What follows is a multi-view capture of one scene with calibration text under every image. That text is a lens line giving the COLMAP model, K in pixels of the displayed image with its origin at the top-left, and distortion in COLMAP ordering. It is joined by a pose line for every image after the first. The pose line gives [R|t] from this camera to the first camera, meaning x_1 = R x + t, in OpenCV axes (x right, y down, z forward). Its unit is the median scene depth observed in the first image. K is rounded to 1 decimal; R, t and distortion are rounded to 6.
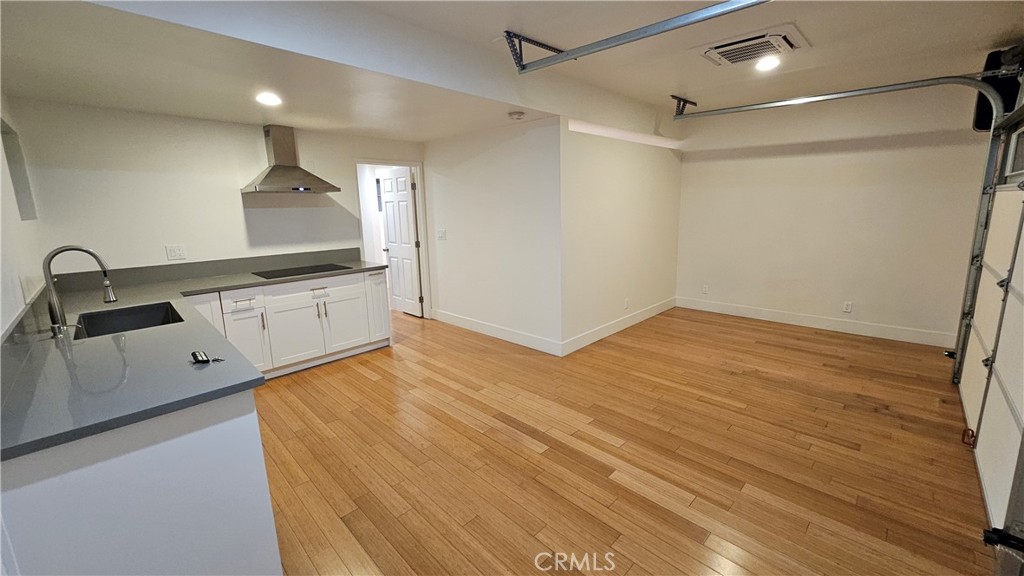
lens RADIAL K [[401.9, 0, 515.4], [0, 401.9, 282.7], [0, 0, 1]] dist [-0.001520, -0.001393]
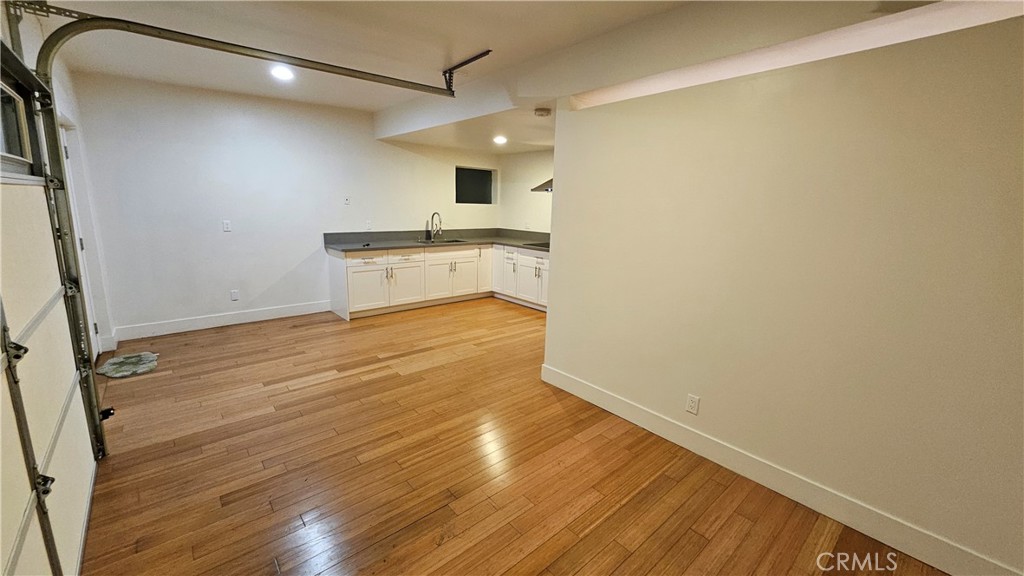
lens RADIAL K [[401.9, 0, 512.5], [0, 401.9, 286.2], [0, 0, 1]] dist [-0.001520, -0.001393]
pose [[-0.074649, 0.221156, -0.972377, 1.182489], [-0.211509, 0.949401, 0.232167, -0.252193], [0.974521, 0.222997, -0.024095, 1.174079]]
